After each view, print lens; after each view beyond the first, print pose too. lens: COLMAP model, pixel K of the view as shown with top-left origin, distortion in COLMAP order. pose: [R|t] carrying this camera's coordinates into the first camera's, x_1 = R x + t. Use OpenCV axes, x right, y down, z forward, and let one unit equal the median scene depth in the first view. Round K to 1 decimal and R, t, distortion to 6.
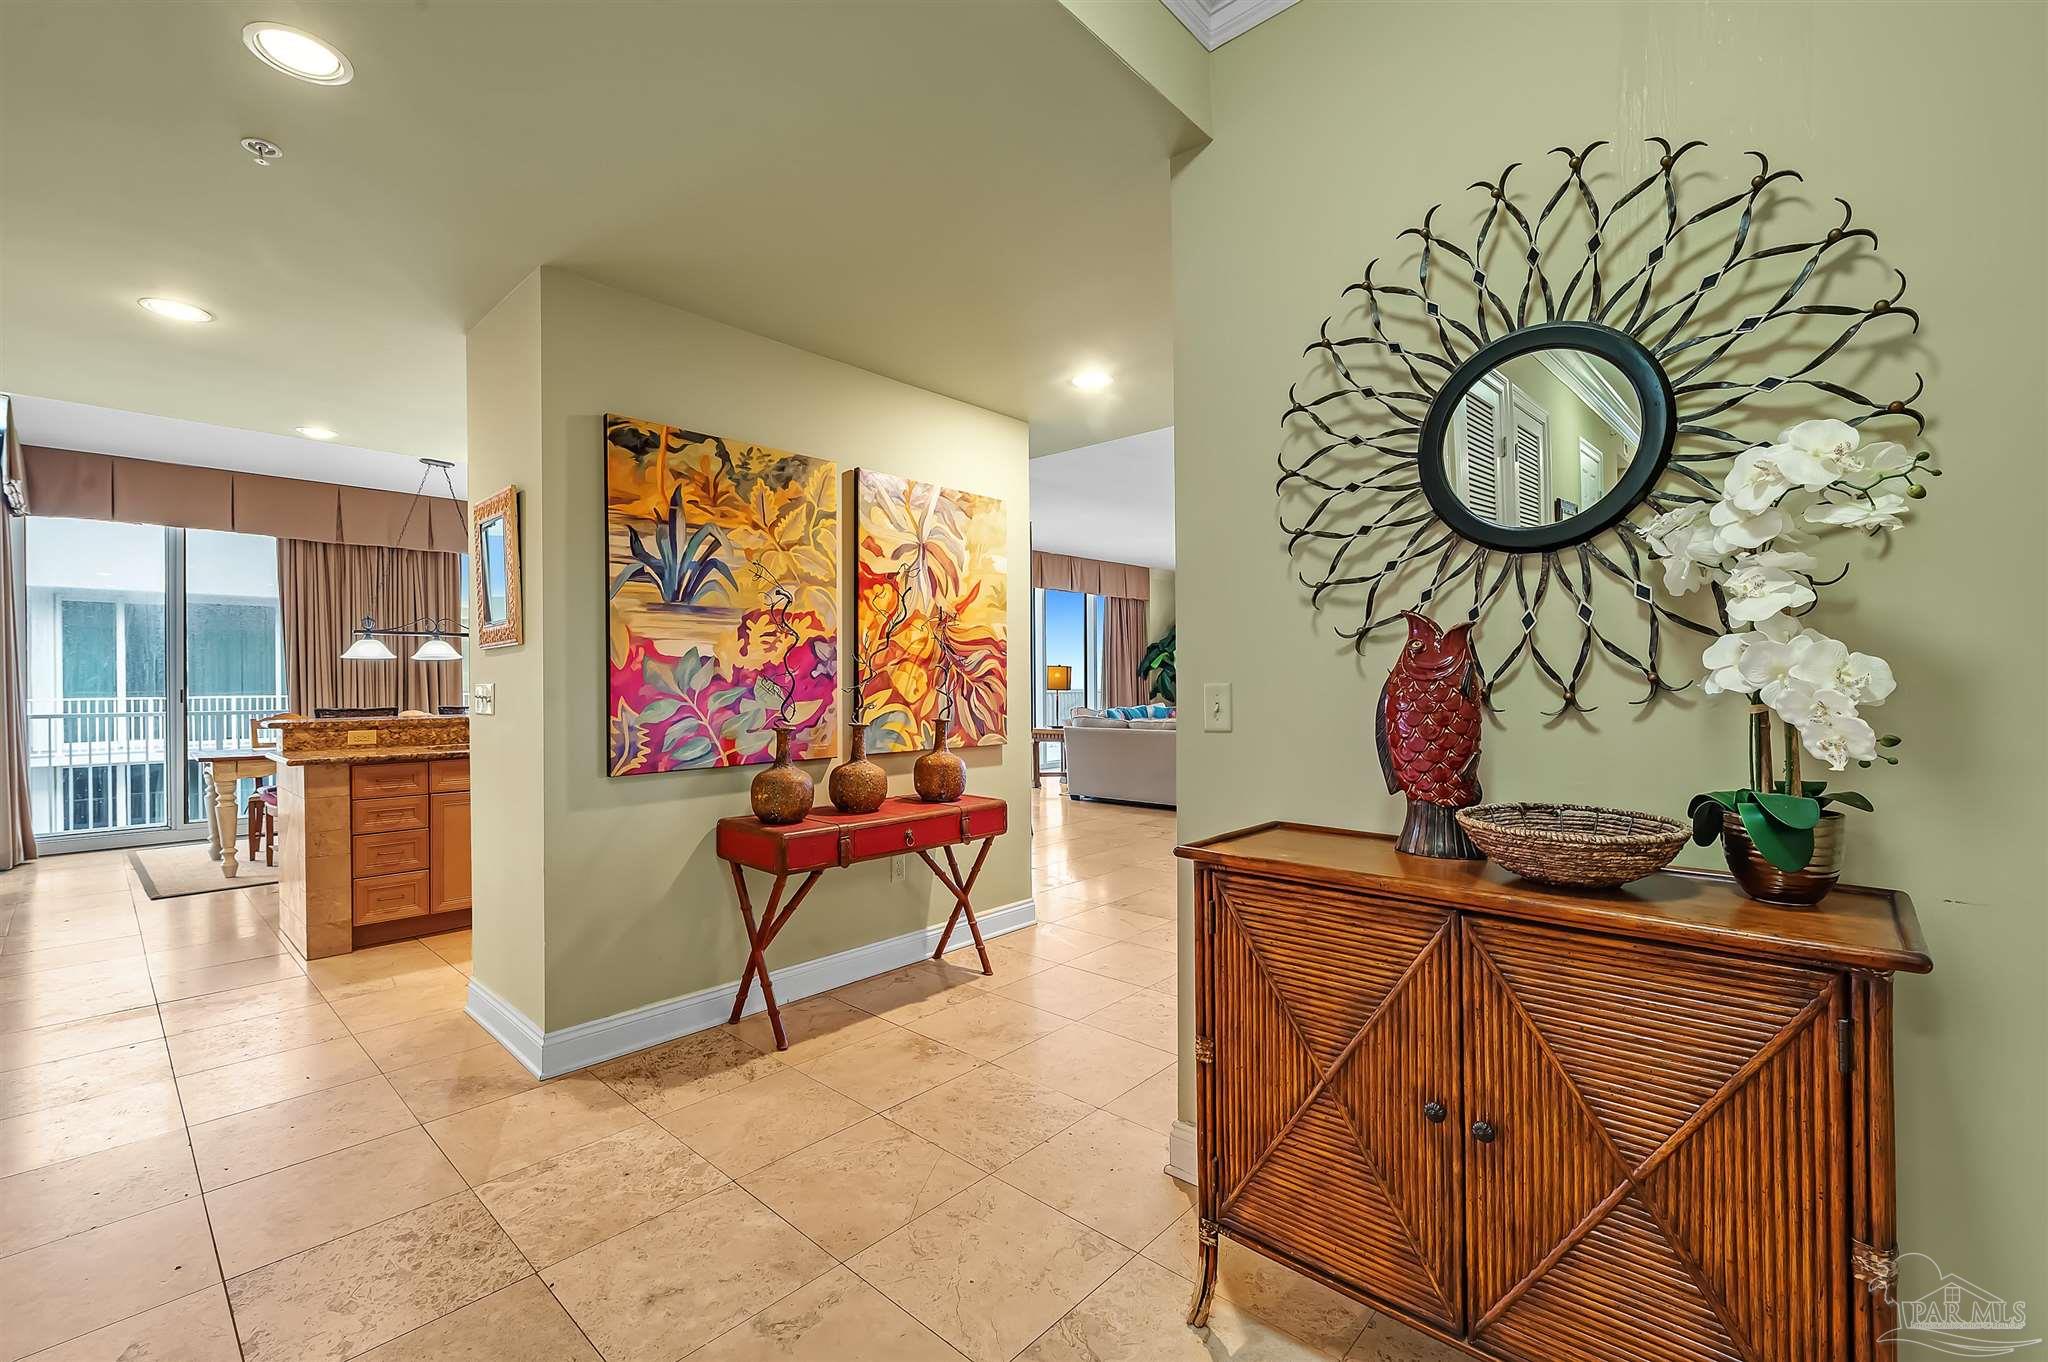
lens RADIAL K [[869.7, 0, 1023.5], [0, 869.7, 679.4], [0, 0, 1]] dist [0.001078, 0.000274]
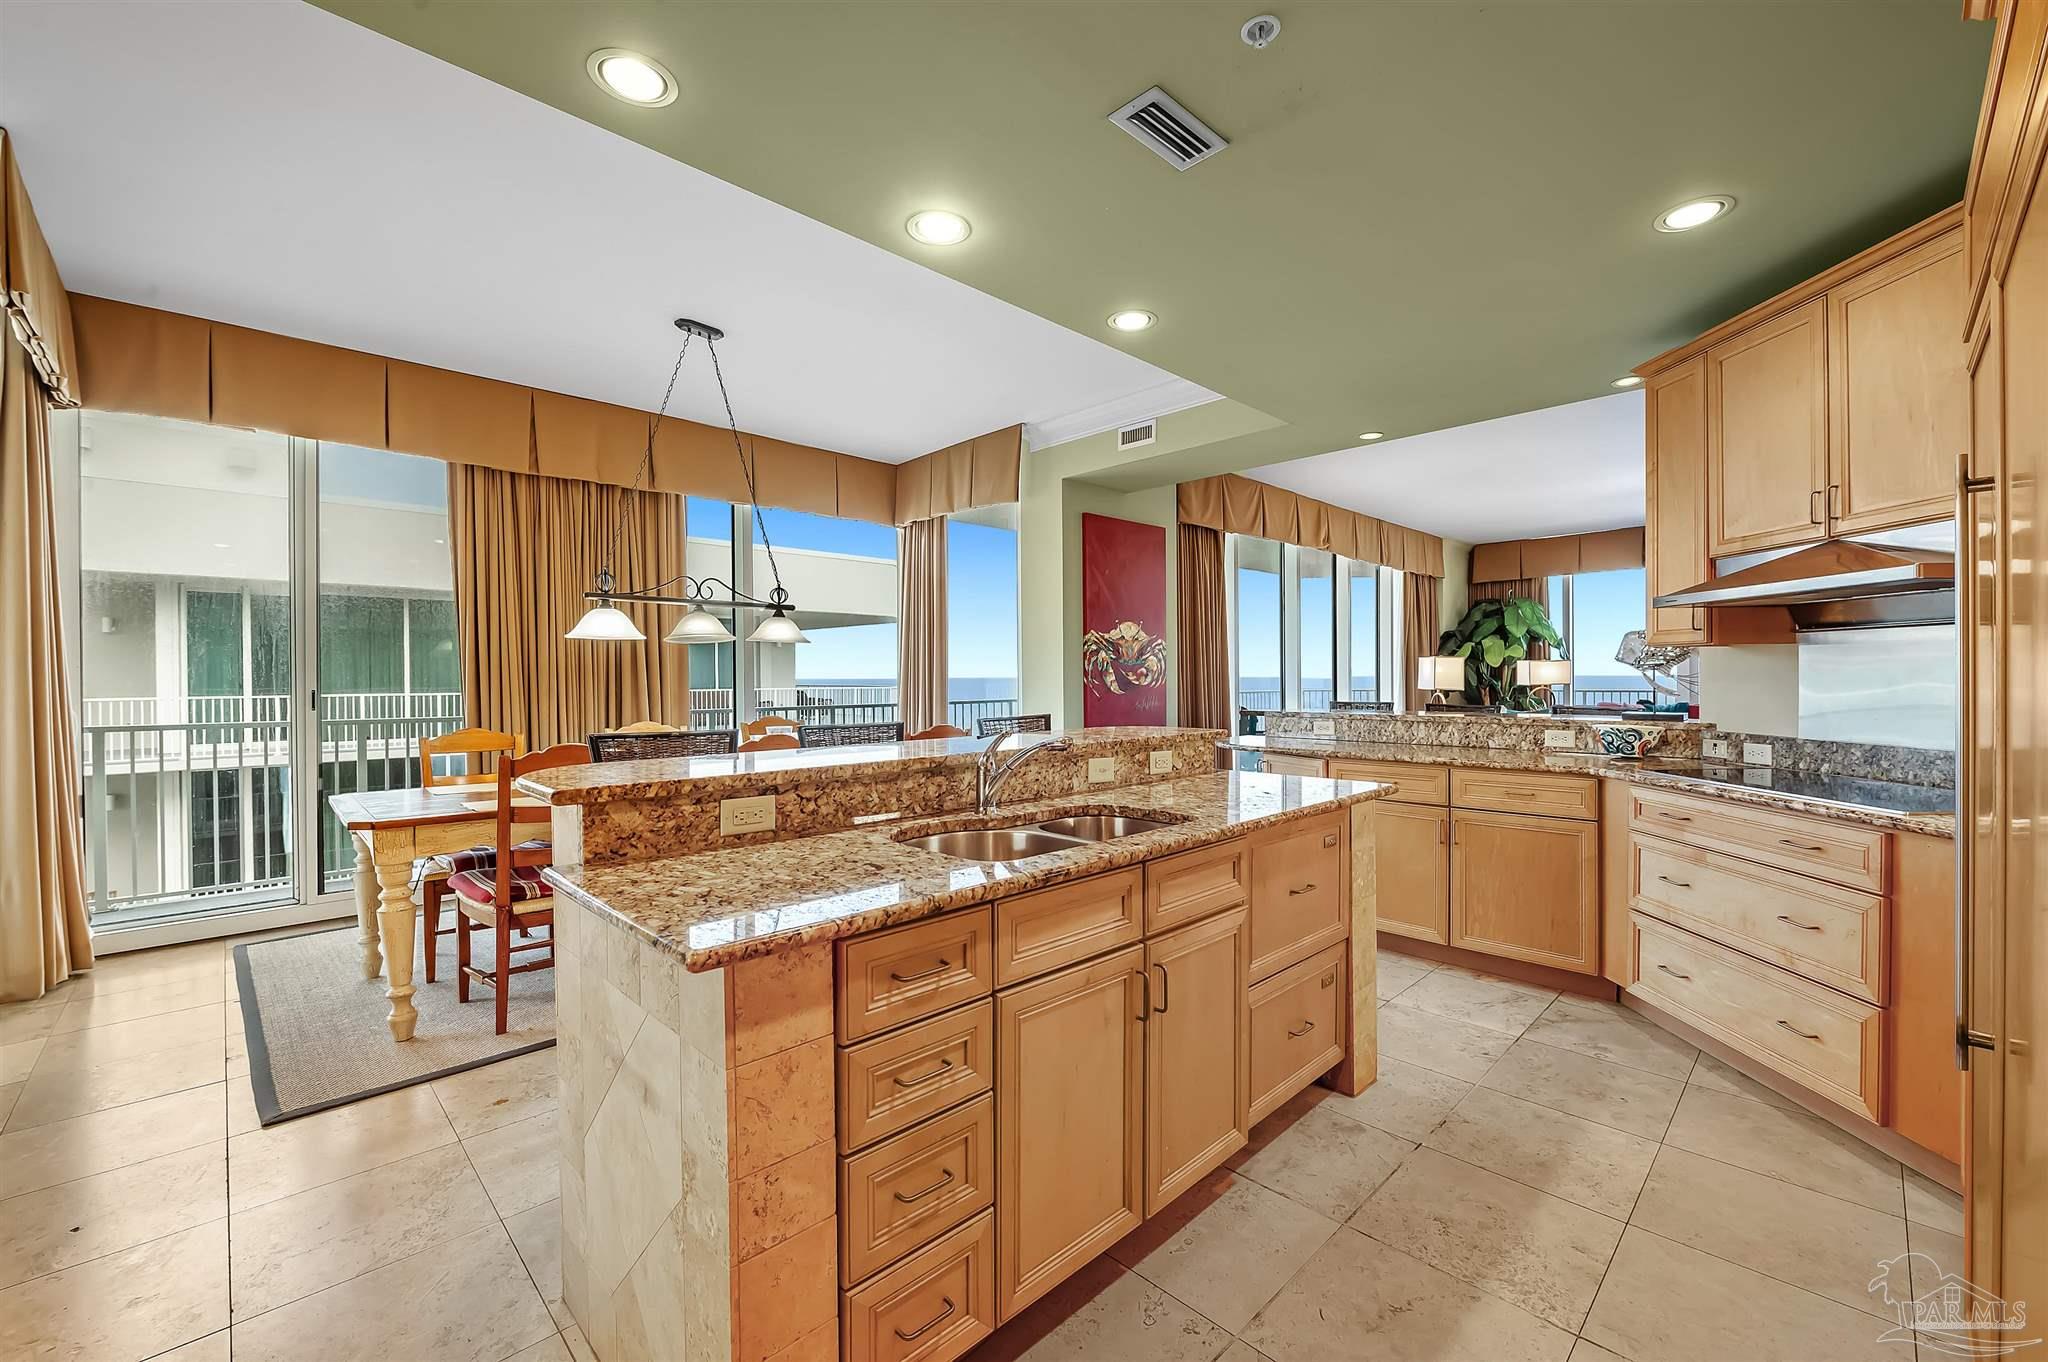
lens RADIAL K [[835.6, 0, 1027.4], [0, 835.6, 680.3], [0, 0, 1]] dist [-0.002646, -0.000507]
pose [[0.998496, -0.000047, -0.054819, -0.394898], [0.000281, 0.999991, 0.004260, 0.001559], [0.054818, -0.004269, 0.998487, 0.401919]]
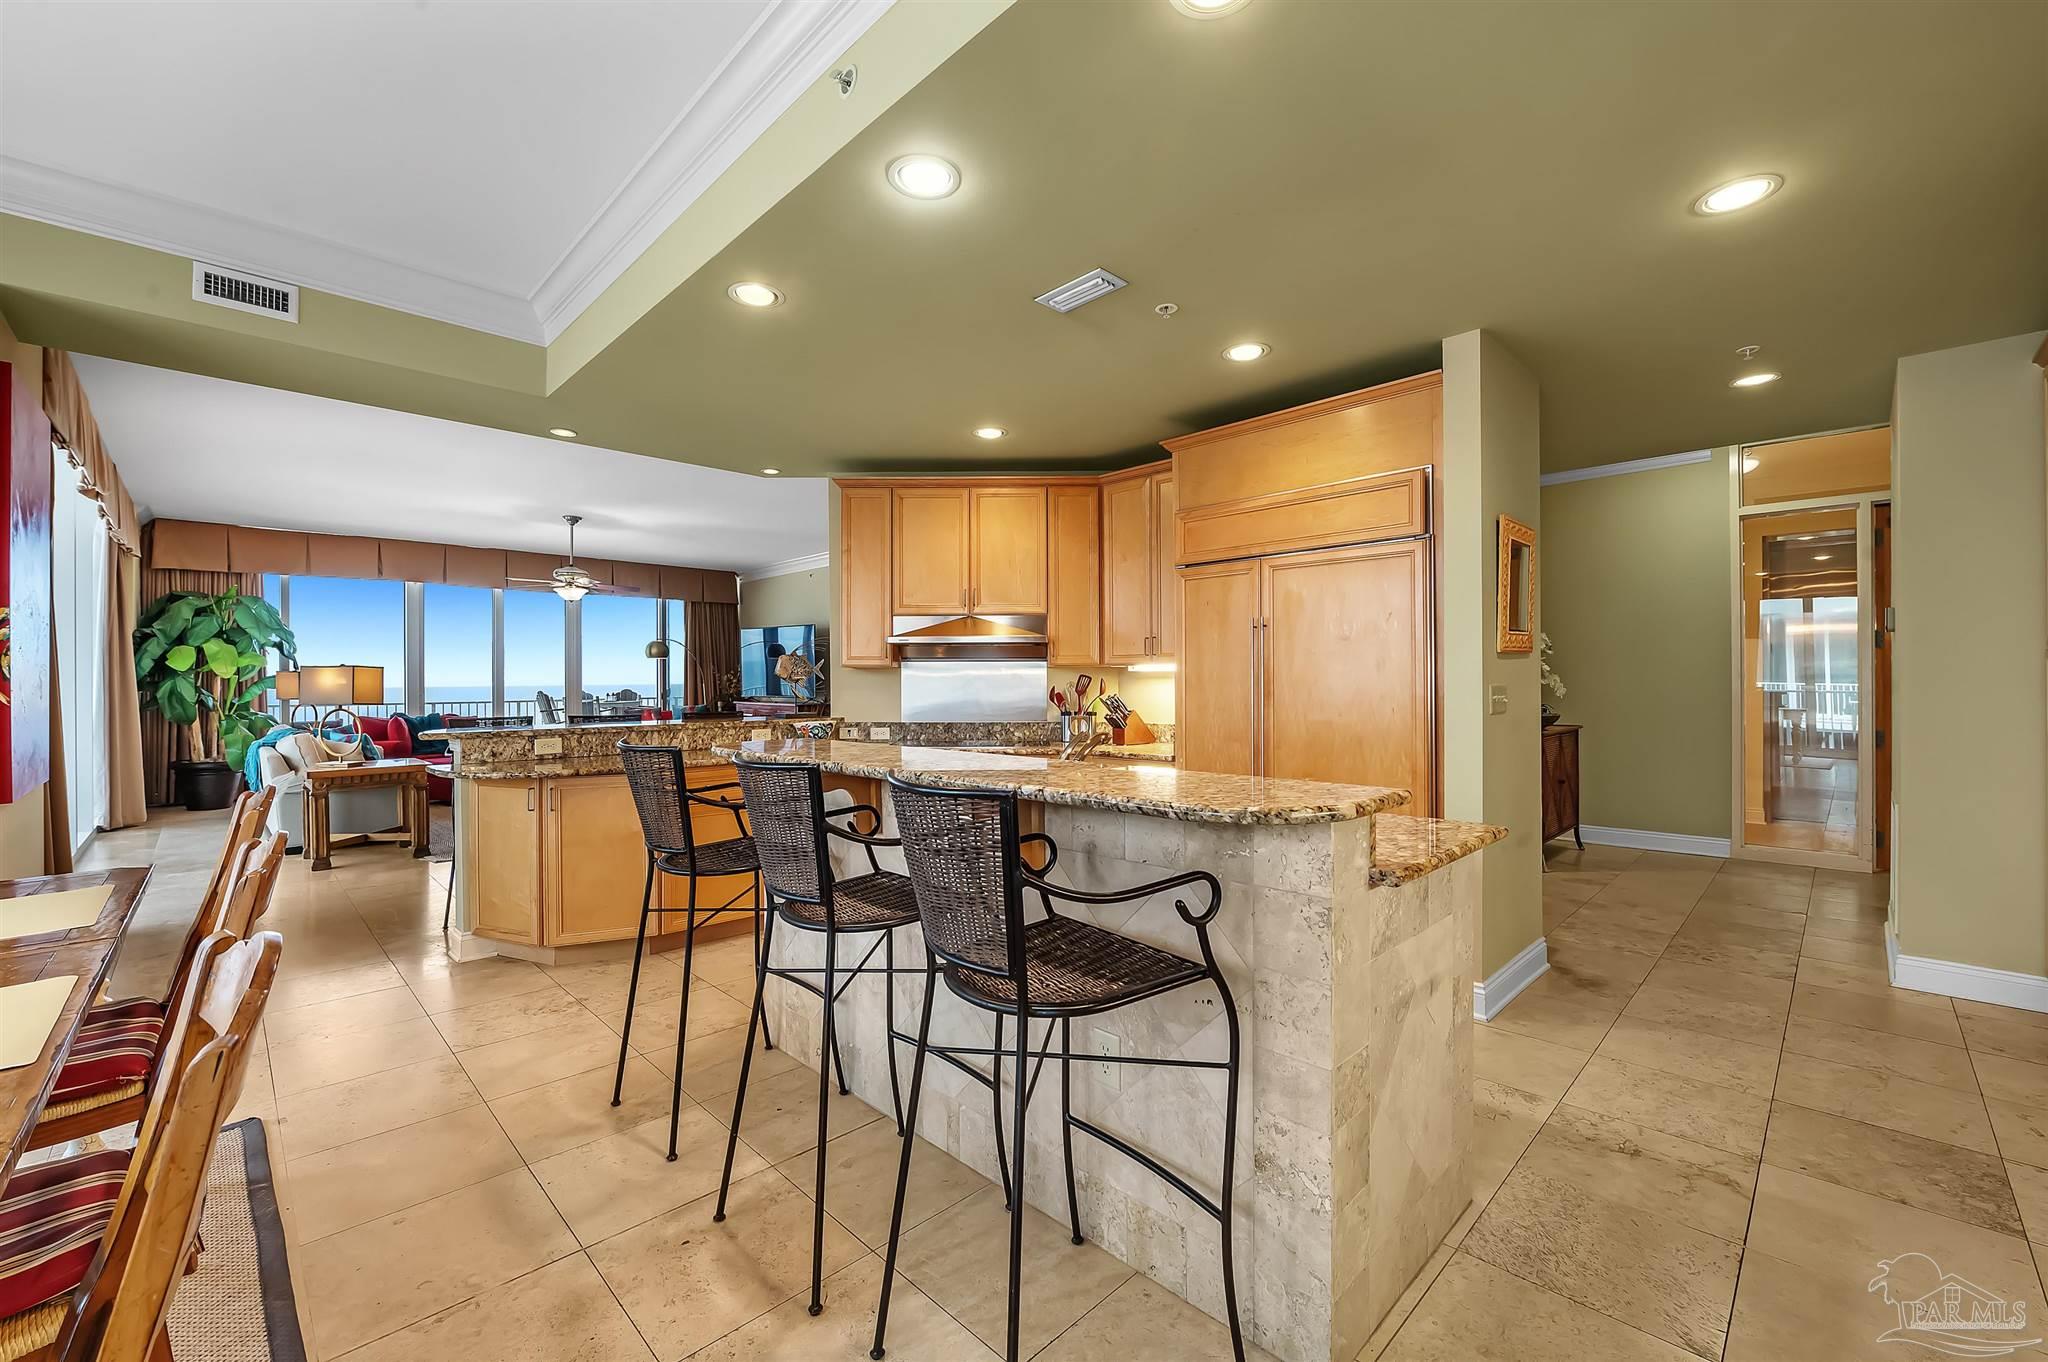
lens RADIAL K [[835.6, 0, 1027.4], [0, 835.6, 680.3], [0, 0, 1]] dist [-0.002646, -0.000507]
pose [[0.042789, 0.007233, 0.999058, -0.776658], [0.004767, 0.999961, -0.007444, 0.001749], [-0.999073, 0.005081, 0.042753, 0.715554]]
